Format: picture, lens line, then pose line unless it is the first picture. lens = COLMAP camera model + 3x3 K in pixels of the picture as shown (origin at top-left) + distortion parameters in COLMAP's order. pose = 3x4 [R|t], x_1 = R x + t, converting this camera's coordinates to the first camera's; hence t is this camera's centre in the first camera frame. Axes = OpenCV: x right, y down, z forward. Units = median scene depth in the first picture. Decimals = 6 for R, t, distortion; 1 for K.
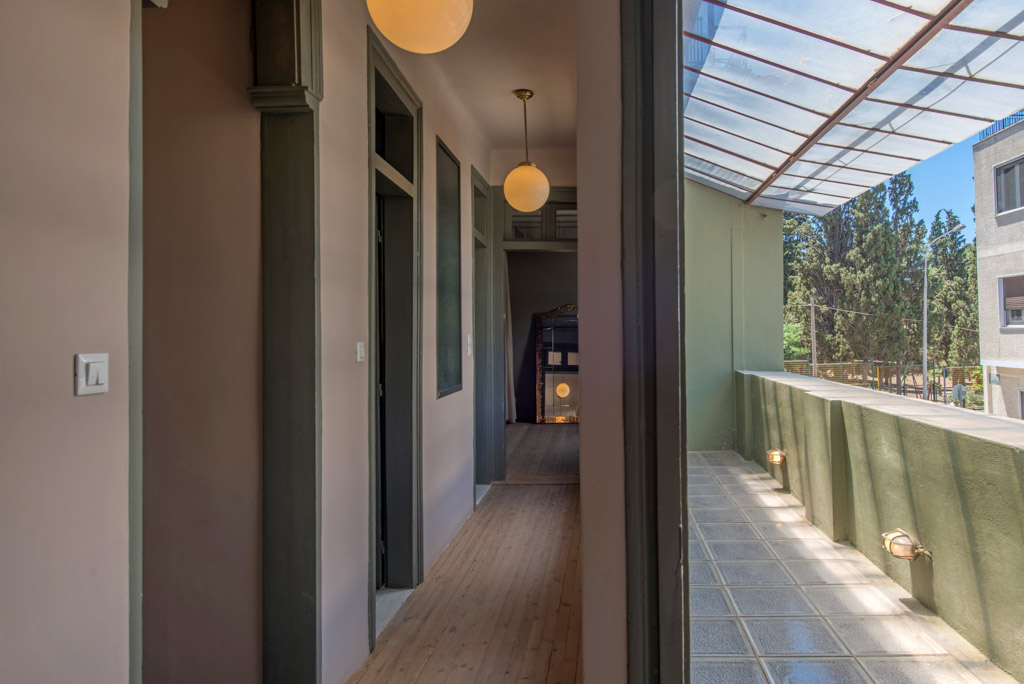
lens RADIAL K [[639.5, 0, 515.3], [0, 639.5, 320.9], [0, 0, 1]] dist [-0.022790, 0.024530]
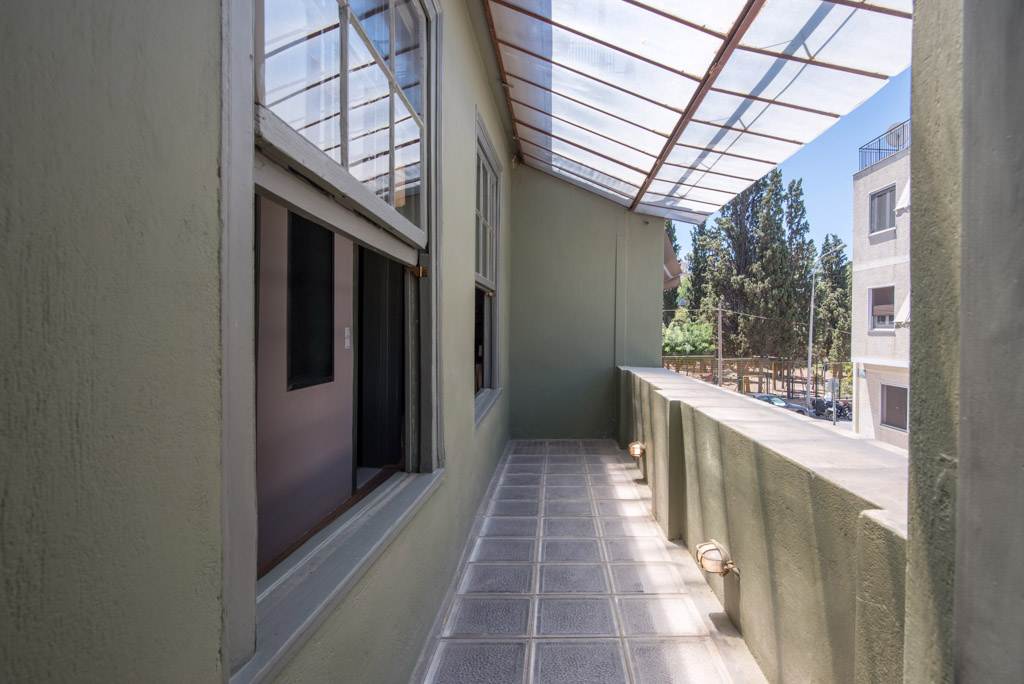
lens RADIAL K [[524.3, 0, 512.0], [0, 524.3, 342.0], [0, 0, 1]] dist [-0.001003, 0.000451]
pose [[0.998910, 0.015918, 0.043876, 0.161556], [-0.017821, 0.998901, 0.043343, 0.002150], [-0.043137, -0.044078, 0.998096, 0.151035]]
